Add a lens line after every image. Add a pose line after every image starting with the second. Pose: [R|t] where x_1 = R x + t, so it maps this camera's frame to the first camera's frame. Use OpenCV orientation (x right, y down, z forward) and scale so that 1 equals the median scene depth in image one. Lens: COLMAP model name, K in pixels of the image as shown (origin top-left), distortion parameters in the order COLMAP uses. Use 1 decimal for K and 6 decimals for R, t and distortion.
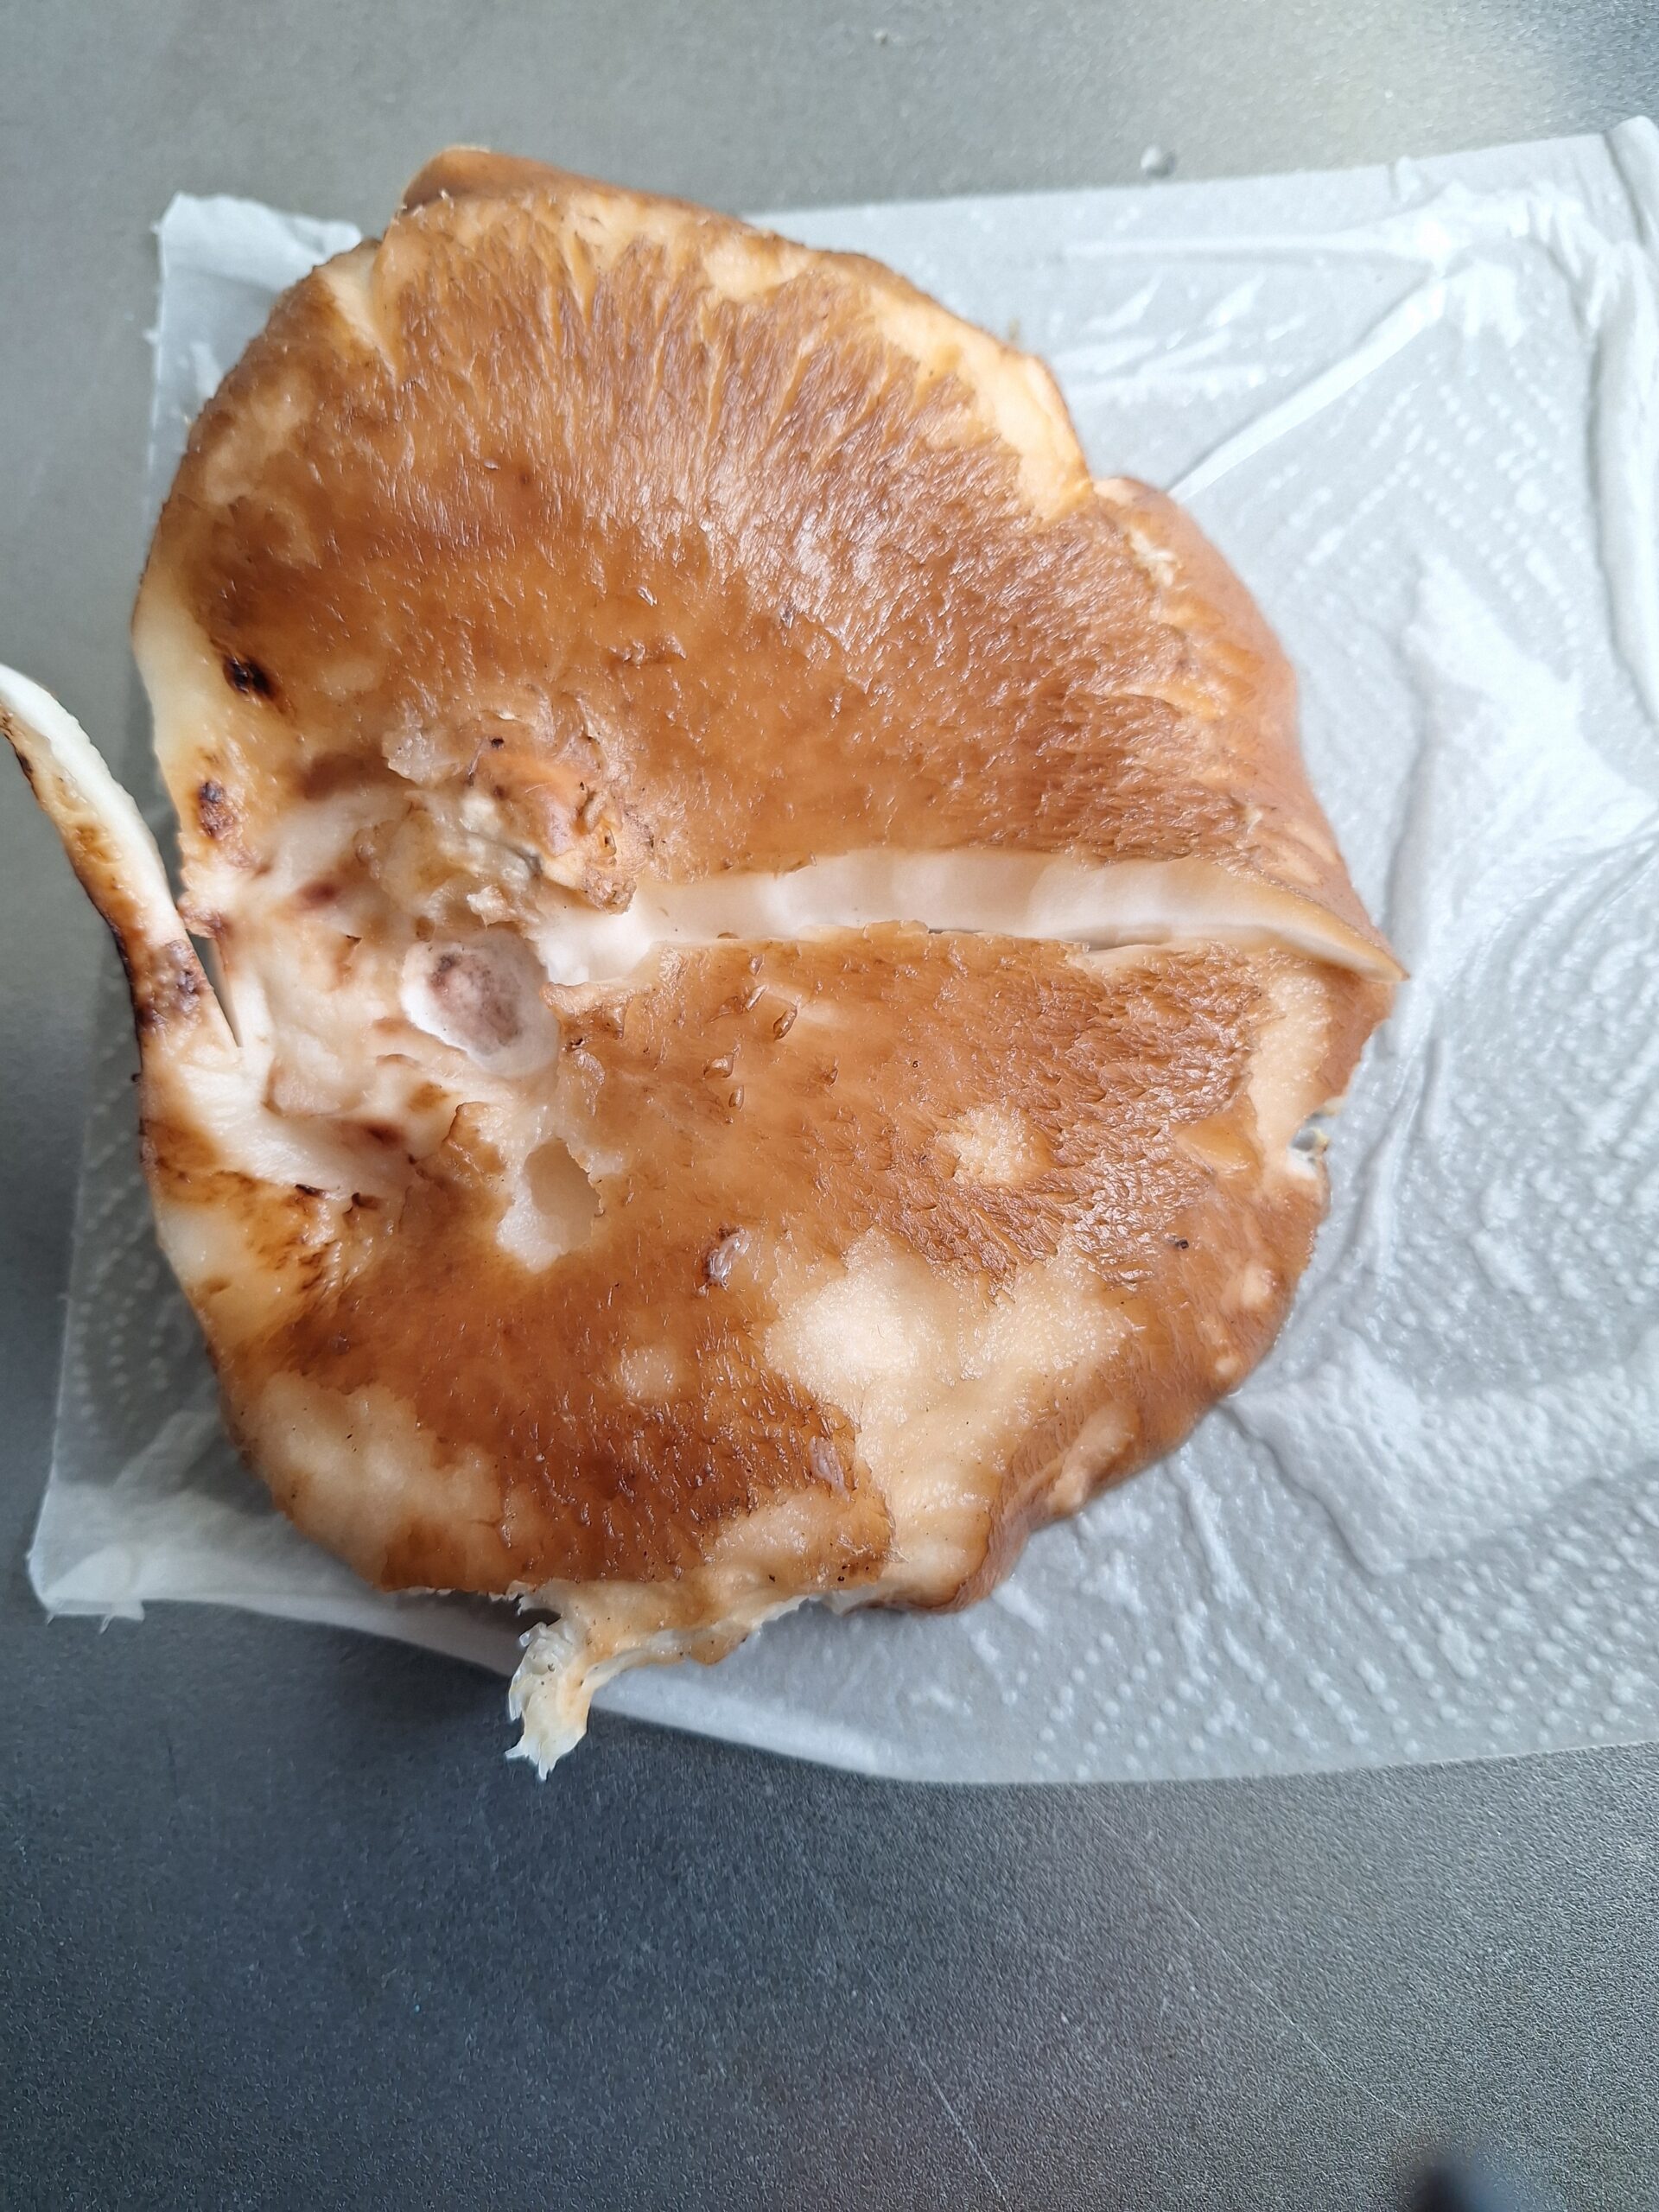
lens RADIAL K [[1505.5, 0, 829.5], [0, 1505.5, 1106.0], [0, 0, 1]] dist [0.056448, -0.117869]
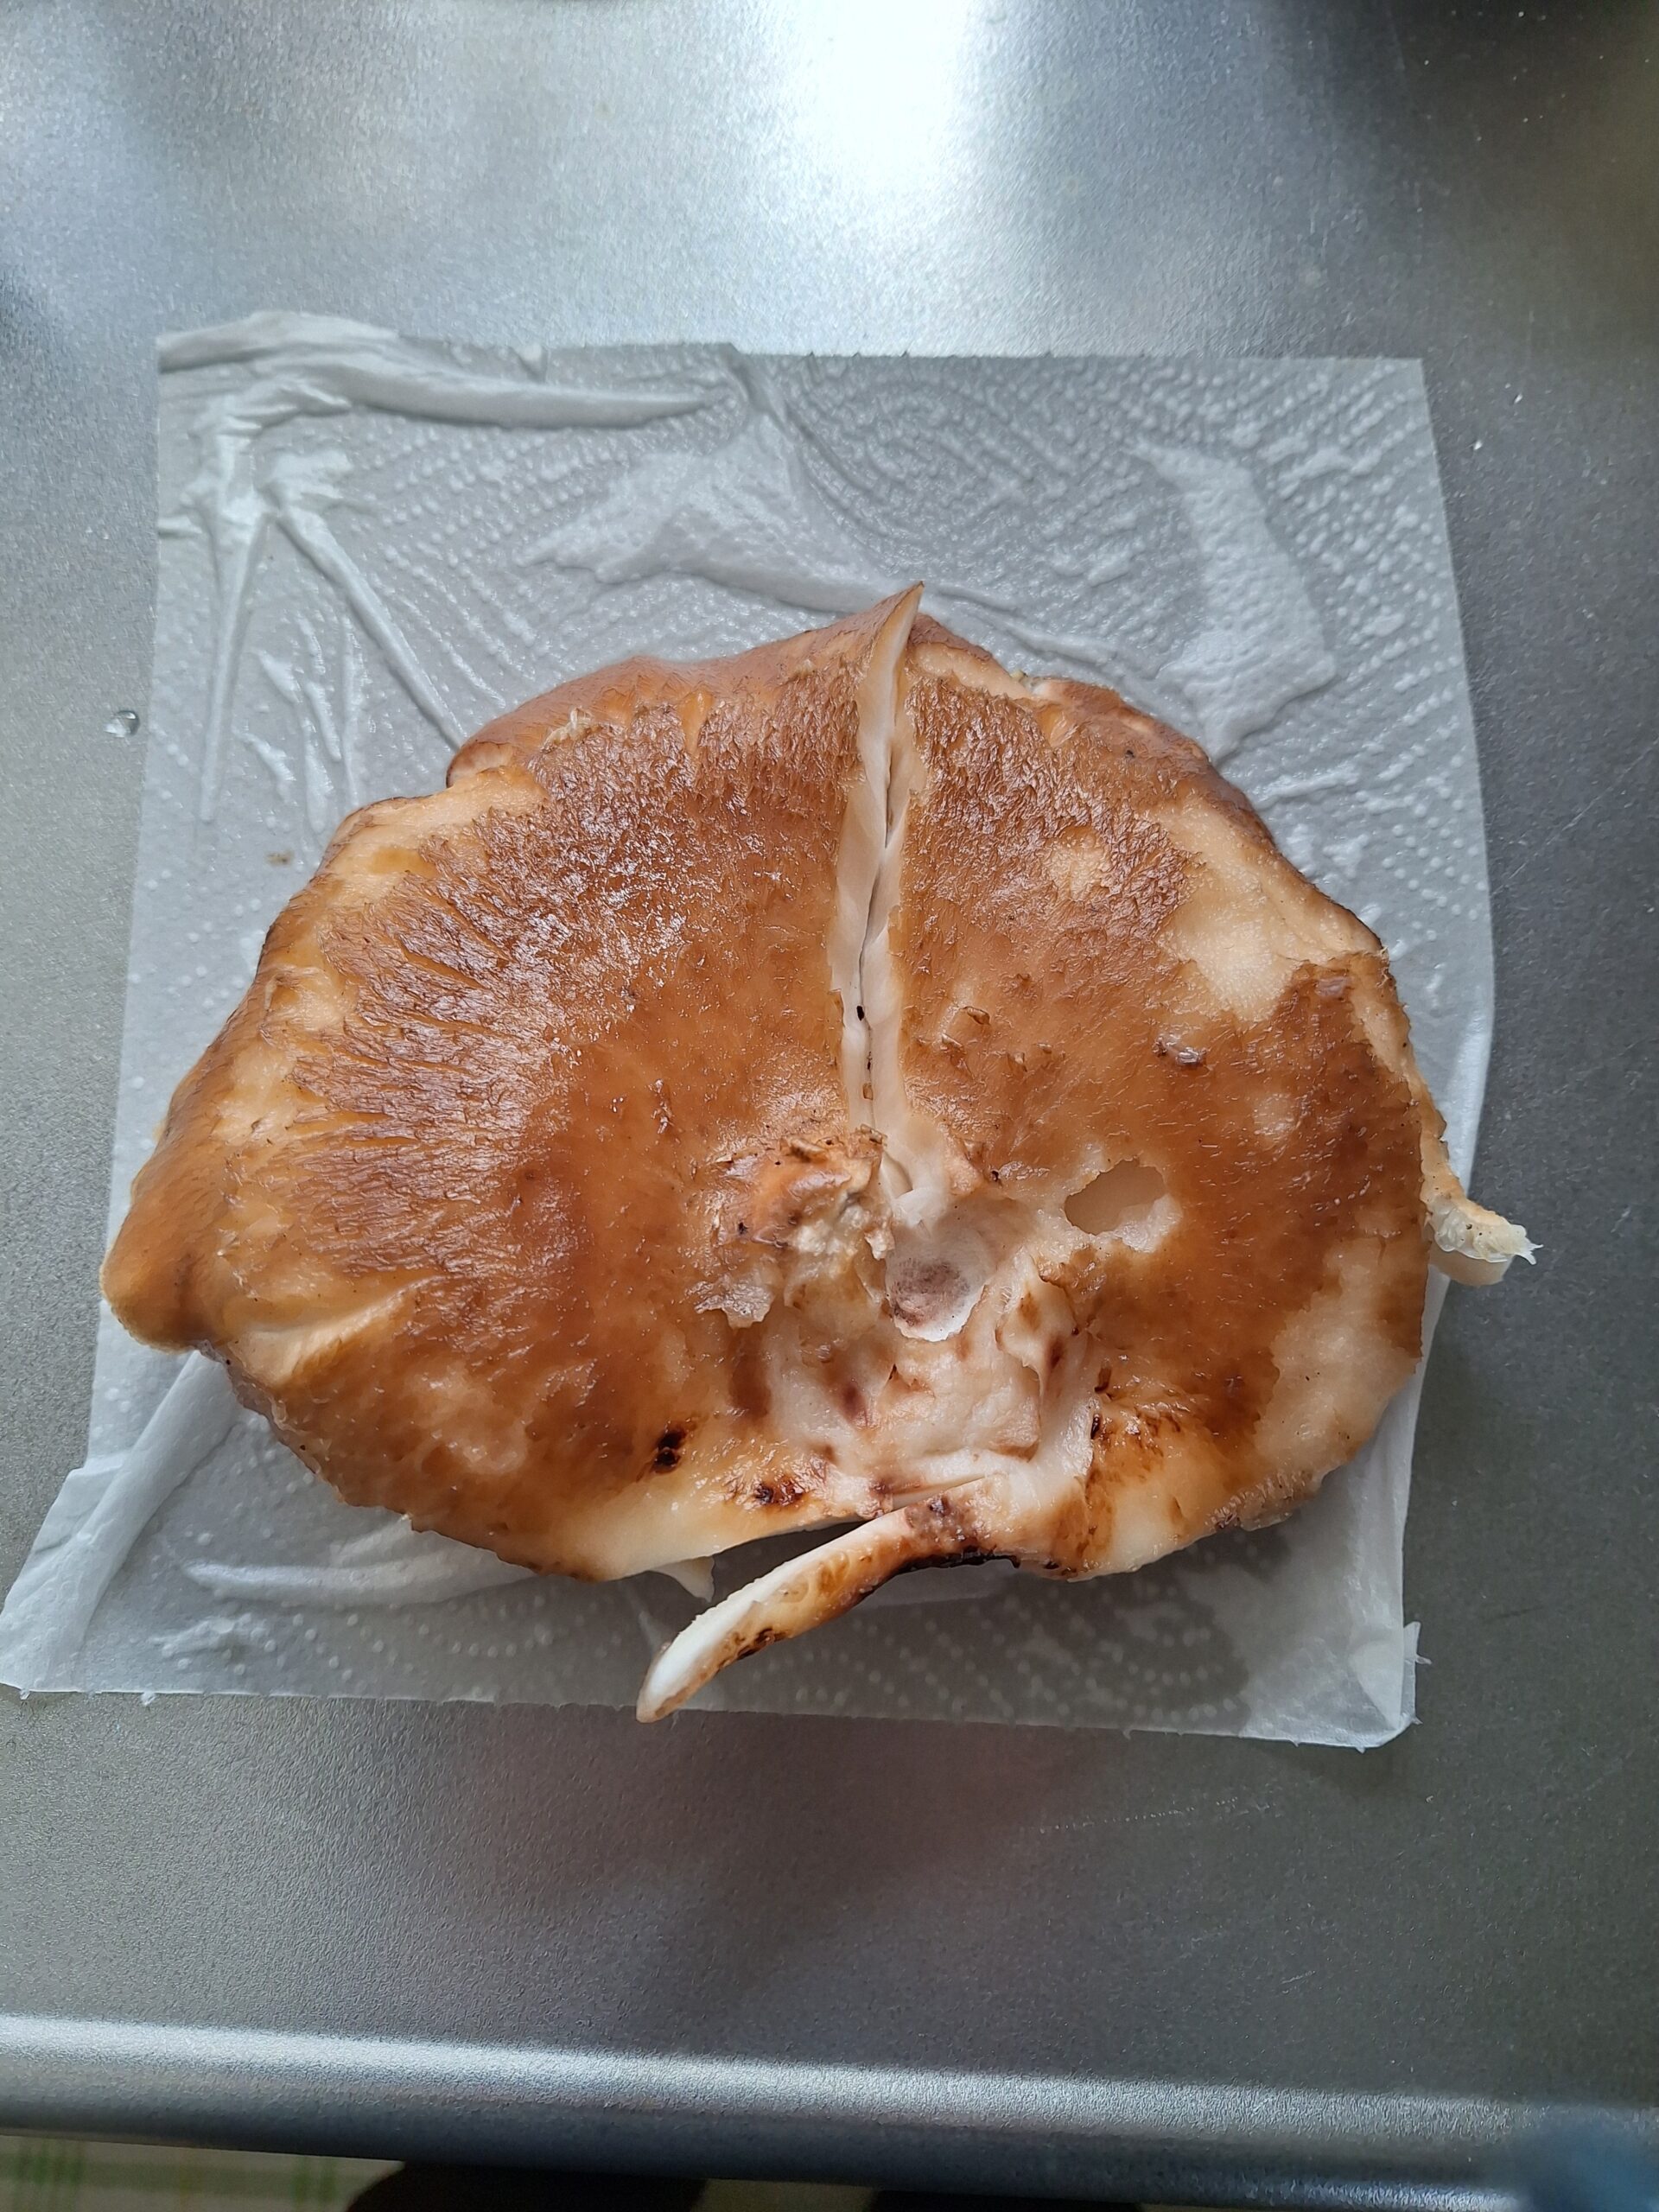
lens RADIAL K [[1505.5, 0, 829.5], [0, 1505.5, 1106.0], [0, 0, 1]] dist [0.056448, -0.117869]
pose [[0.037342, -0.969912, 0.240575, -0.371492], [0.979642, 0.083050, 0.182767, -0.361969], [-0.197247, 0.228853, 0.953268, -0.127879]]
